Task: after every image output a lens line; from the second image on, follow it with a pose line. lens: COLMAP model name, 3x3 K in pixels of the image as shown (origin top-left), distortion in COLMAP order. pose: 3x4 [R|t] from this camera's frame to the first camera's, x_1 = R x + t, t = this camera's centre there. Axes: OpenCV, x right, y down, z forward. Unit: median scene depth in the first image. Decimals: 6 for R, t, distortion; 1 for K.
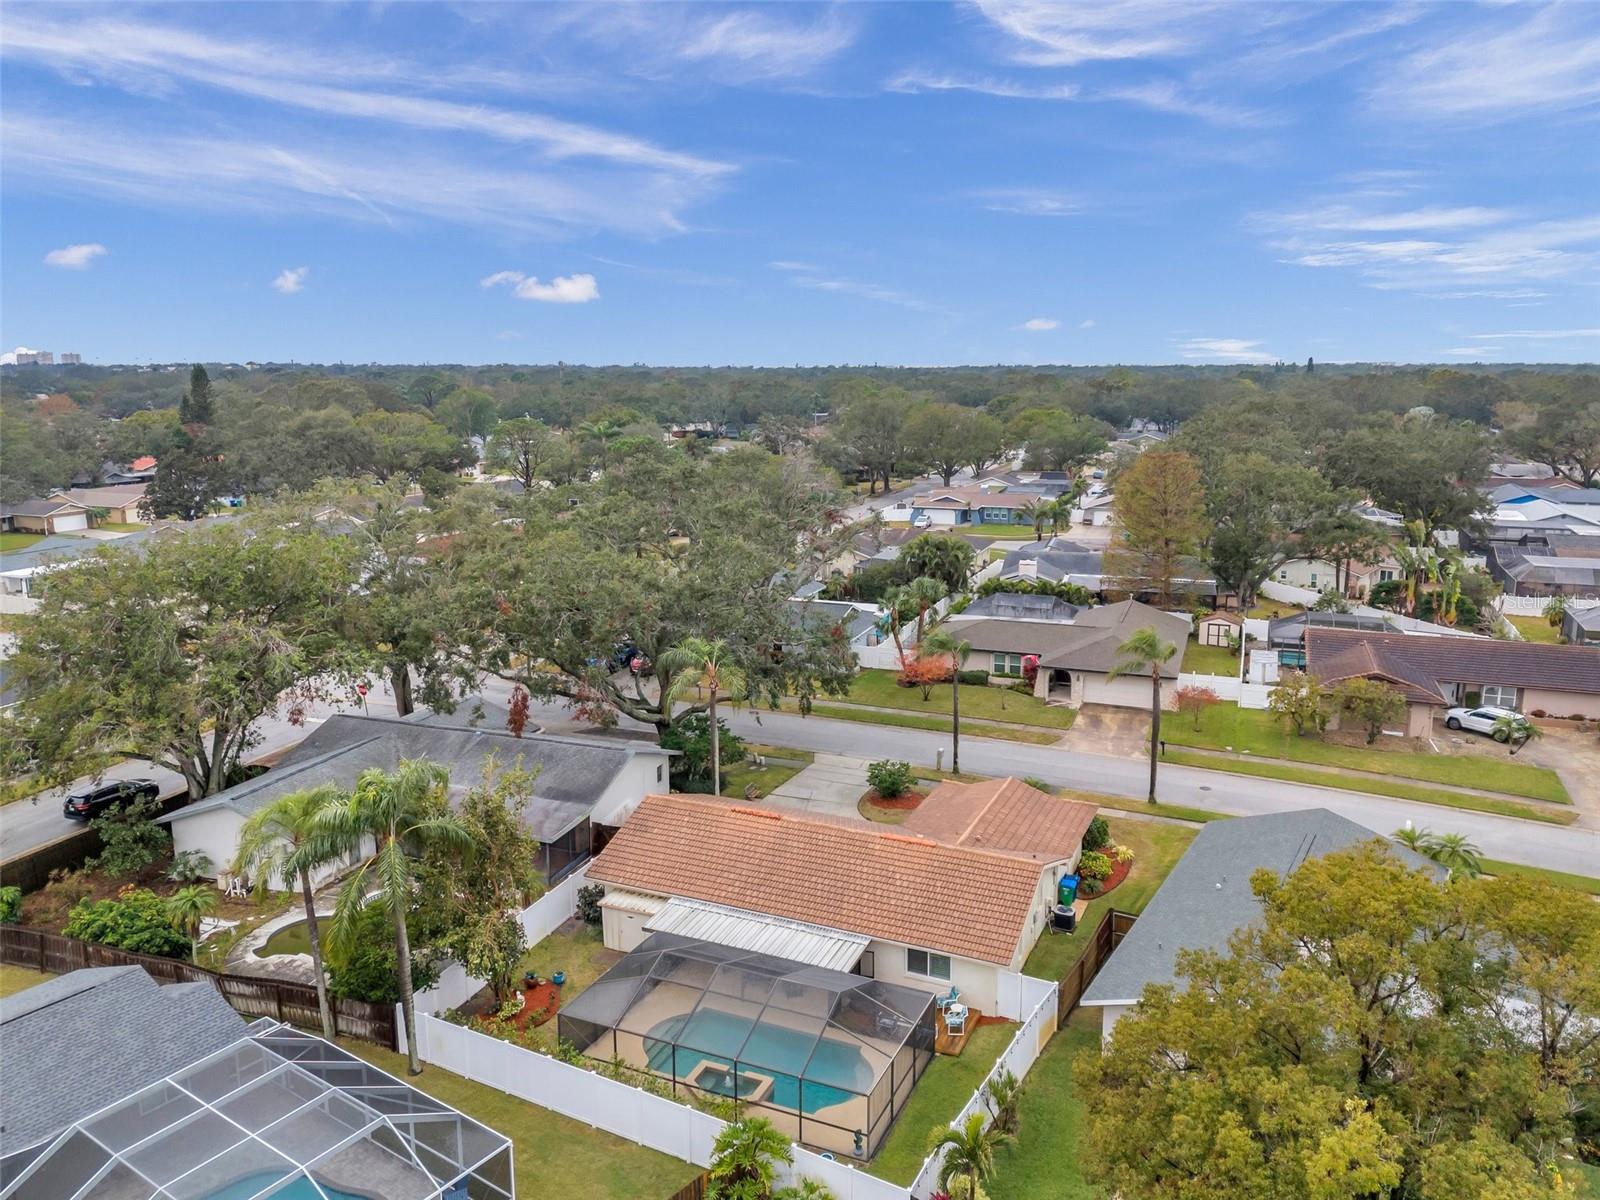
lens RADIAL K [[1181.9, 0, 810.2], [0, 1181.9, 593.7], [0, 0, 1]] dist [0.083174, -0.075255]
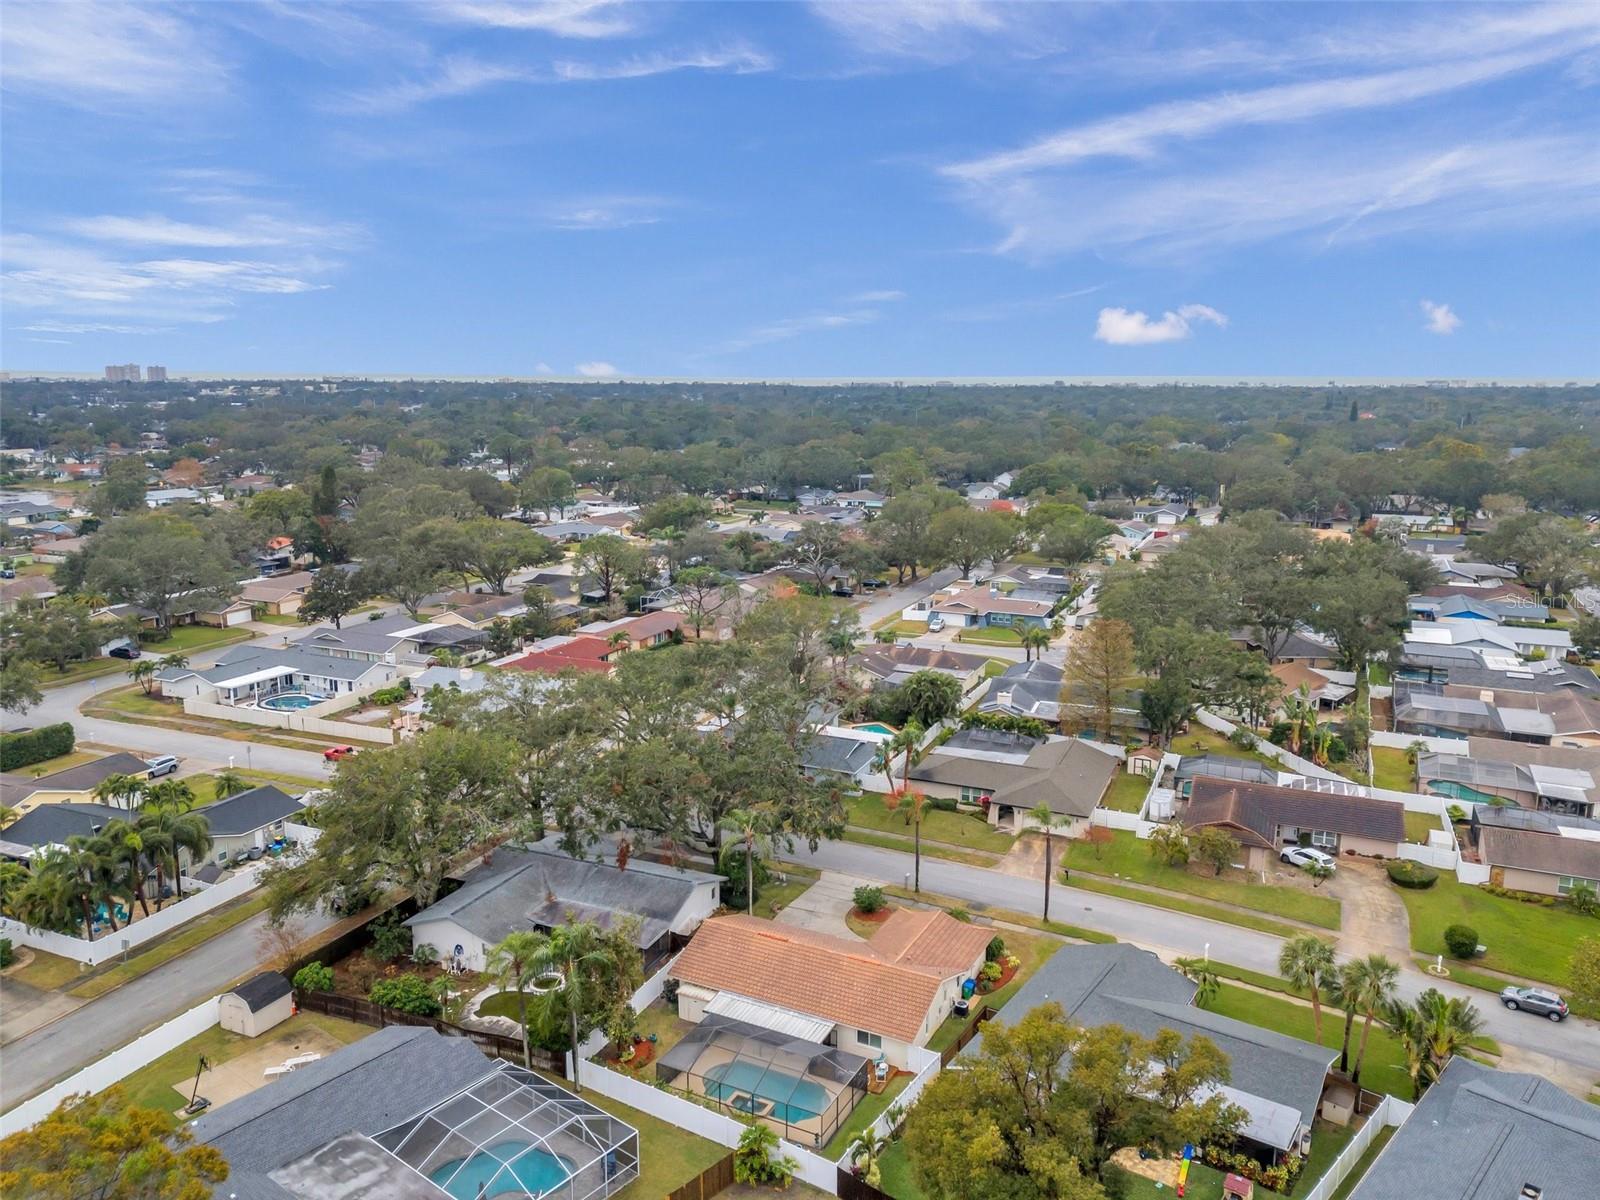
lens RADIAL K [[1182.5, 0, 800.0], [0, 1182.5, 600.0], [0, 0, 1]] dist [0.079131, -0.070372]
pose [[0.998454, 0.015568, -0.053354, 0.064896], [-0.015737, 0.999872, -0.002755, -0.245980], [0.053305, 0.003590, 0.998572, -0.565547]]
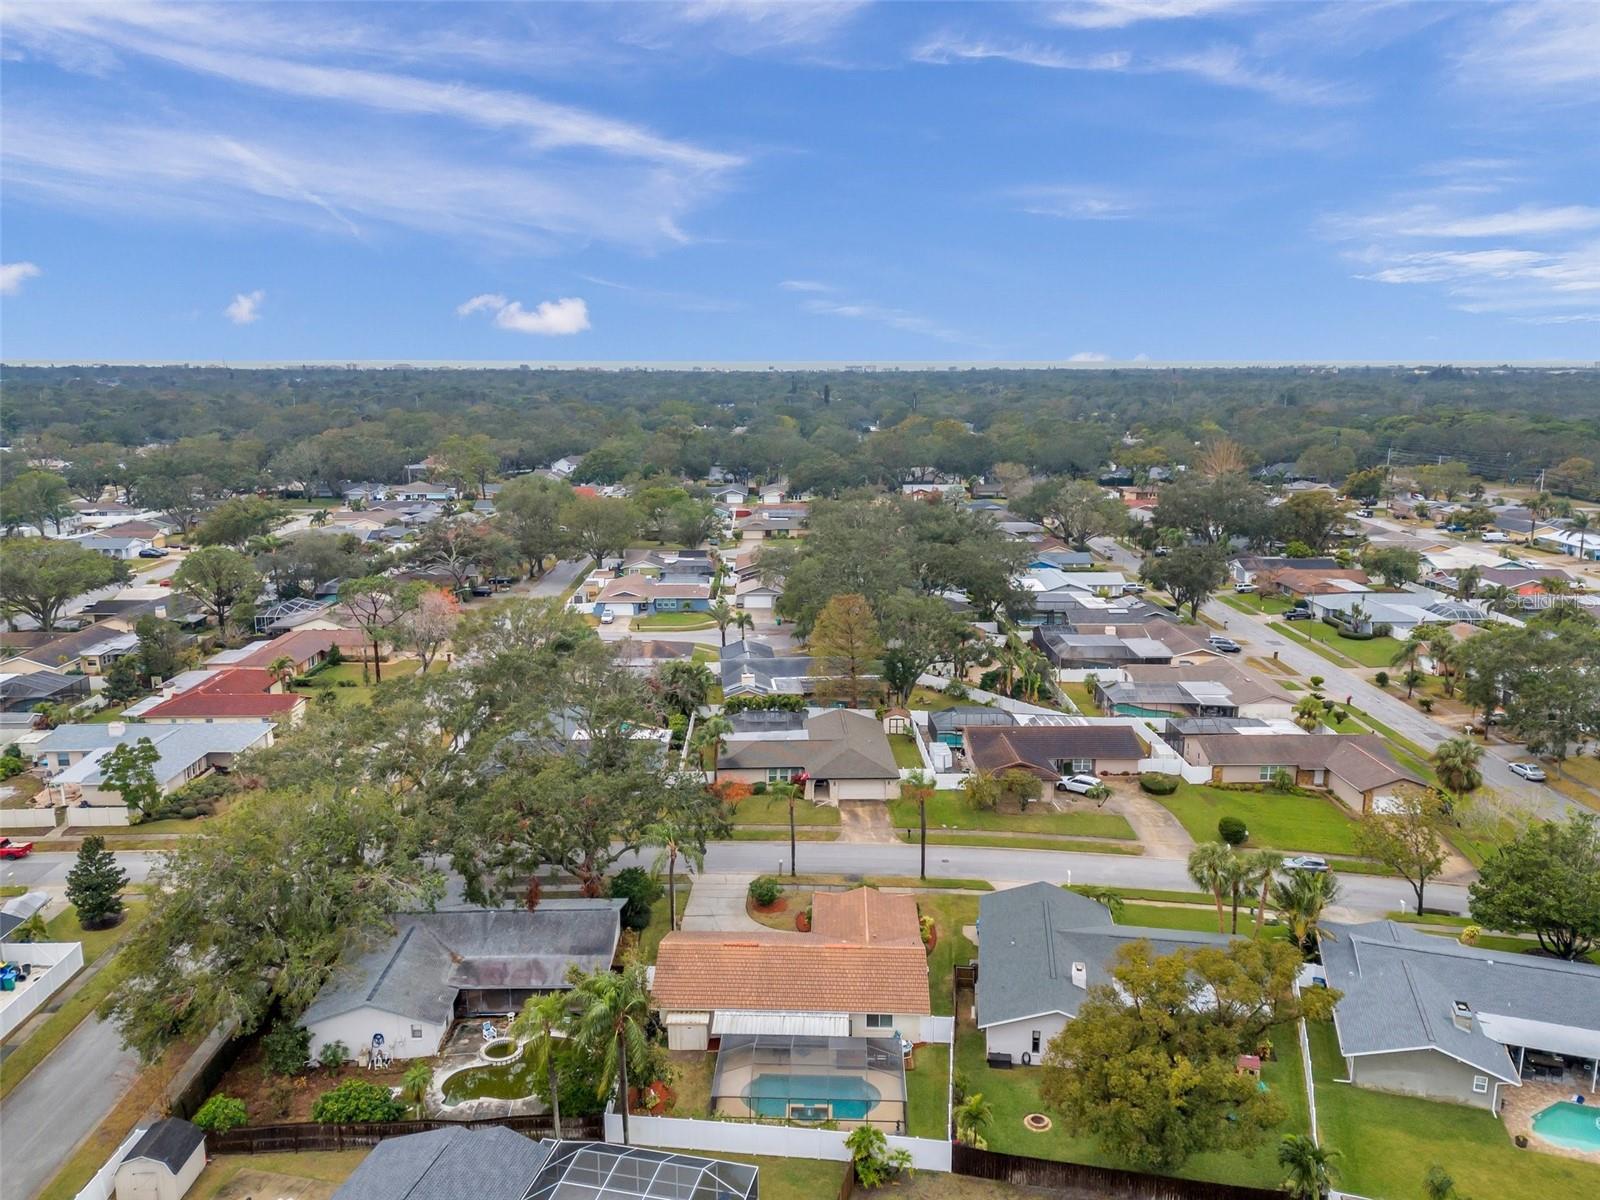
lens RADIAL K [[1182.5, 0, 800.0], [0, 1182.5, 600.0], [0, 0, 1]] dist [0.079131, -0.070372]
pose [[0.926471, -0.073239, 0.369171, -0.477988], [0.069858, 0.997302, 0.022537, -0.274028], [-0.369826, 0.004910, 0.929088, -0.453287]]
